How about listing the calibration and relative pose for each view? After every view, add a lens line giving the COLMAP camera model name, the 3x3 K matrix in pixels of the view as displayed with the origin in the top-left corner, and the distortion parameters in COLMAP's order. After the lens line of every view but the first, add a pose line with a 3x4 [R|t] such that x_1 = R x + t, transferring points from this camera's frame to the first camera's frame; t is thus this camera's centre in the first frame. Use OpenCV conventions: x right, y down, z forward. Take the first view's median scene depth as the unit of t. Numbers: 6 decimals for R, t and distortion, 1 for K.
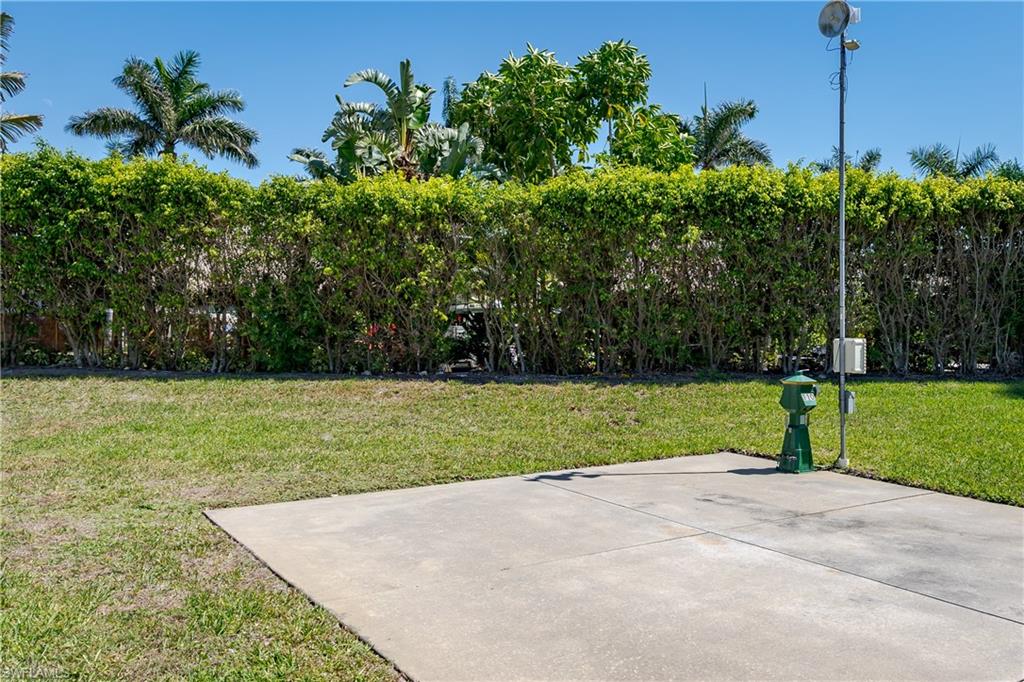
lens RADIAL K [[841.4, 0, 608.1], [0, 841.4, 340.6], [0, 0, 1]] dist [-0.004231, -0.012071]
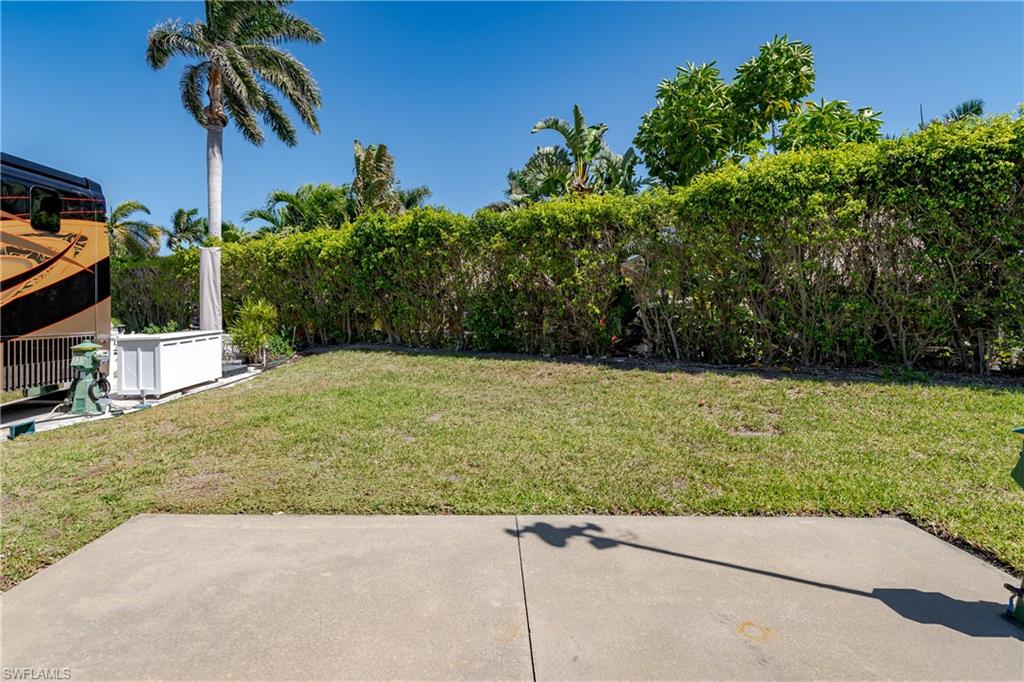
lens RADIAL K [[468.0, 0, 509.4], [0, 468.0, 300.8], [0, 0, 1]] dist [0.000803, -0.000003]
pose [[0.805260, -0.026230, -0.592342, 0.088604], [-0.002644, 0.998852, -0.047824, -0.009829], [0.592916, 0.040077, 0.804266, 0.397224]]
